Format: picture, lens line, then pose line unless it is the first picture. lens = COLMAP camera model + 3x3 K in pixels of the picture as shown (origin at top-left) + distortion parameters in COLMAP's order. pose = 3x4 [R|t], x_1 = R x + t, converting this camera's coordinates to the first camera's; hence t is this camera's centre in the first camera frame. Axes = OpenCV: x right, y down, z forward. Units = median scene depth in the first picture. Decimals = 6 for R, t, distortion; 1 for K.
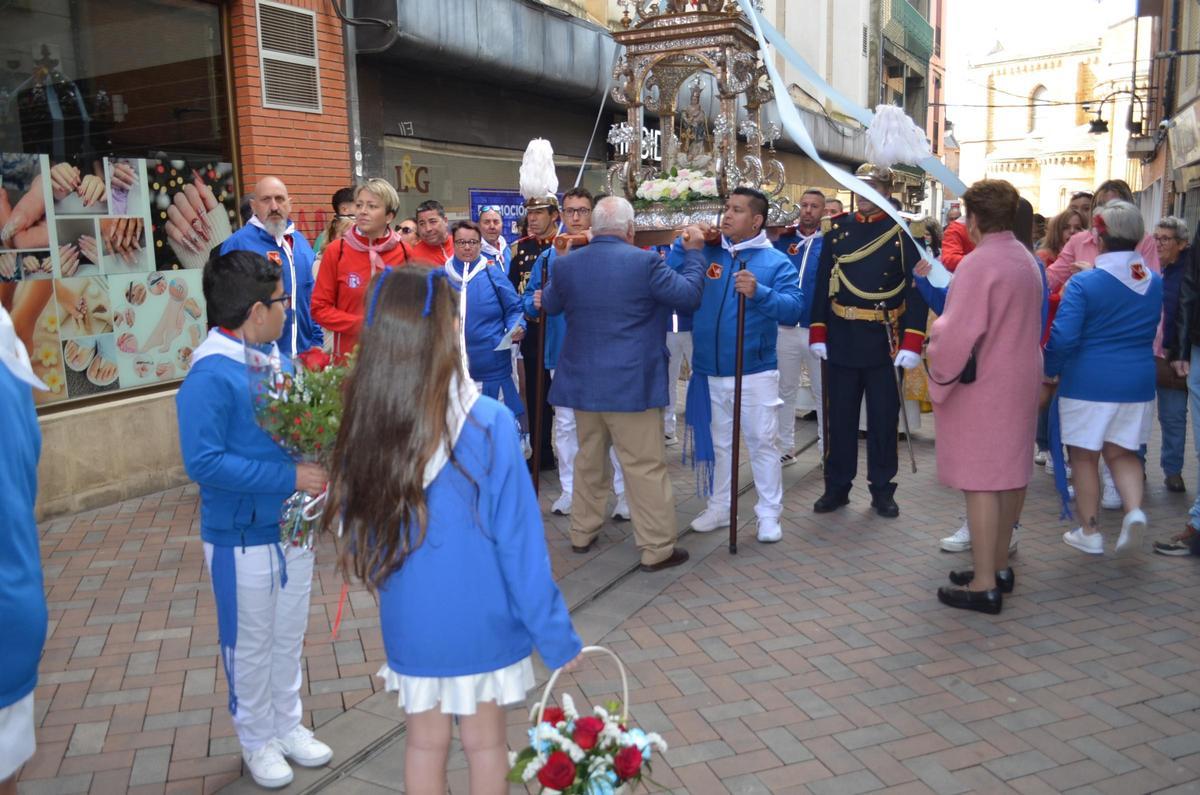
lens RADIAL K [[949.3, 0, 598.1], [0, 949.3, 392.8], [0, 0, 1]] dist [-0.083613, 0.015667]
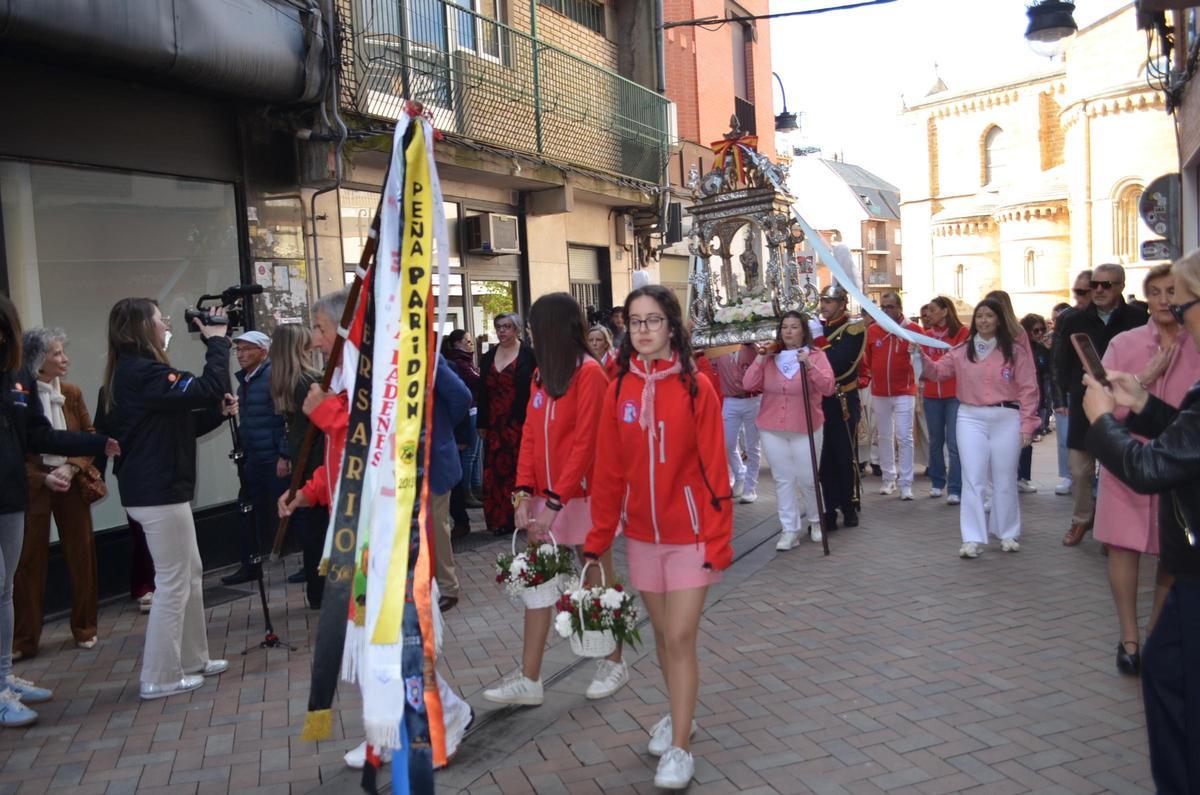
lens RADIAL K [[949.3, 0, 604.9], [0, 949.3, 402.7], [0, 0, 1]] dist [-0.083613, 0.015667]
pose [[0.999222, -0.037667, 0.011673, 0.134299], [0.038596, 0.994856, -0.093655, -0.038661], [-0.008085, 0.094032, 0.995536, 0.245510]]
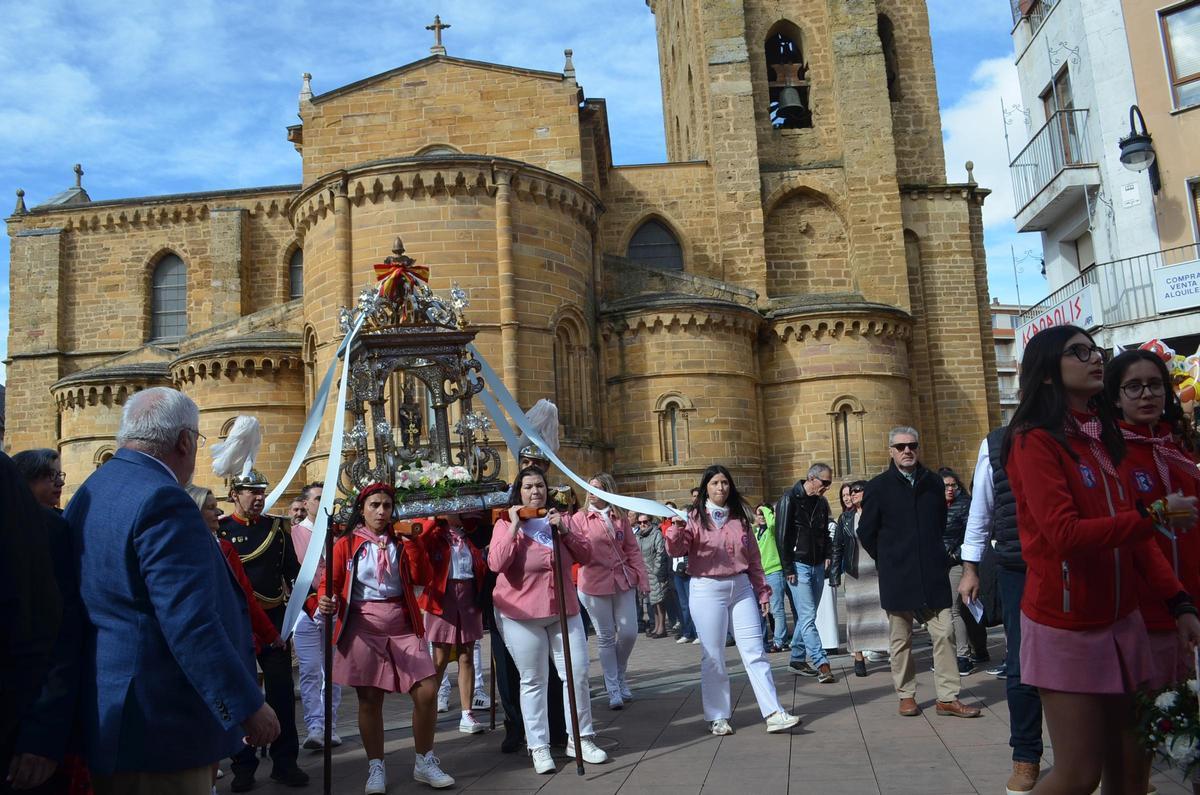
lens RADIAL K [[949.3, 0, 600.2], [0, 949.3, 392.4], [0, 0, 1]] dist [-0.083613, 0.015667]
pose [[0.635498, 0.079468, 0.768002, 0.246591], [0.192532, 0.946957, -0.257300, -0.081577], [-0.747712, 0.311379, 0.586489, 0.555356]]
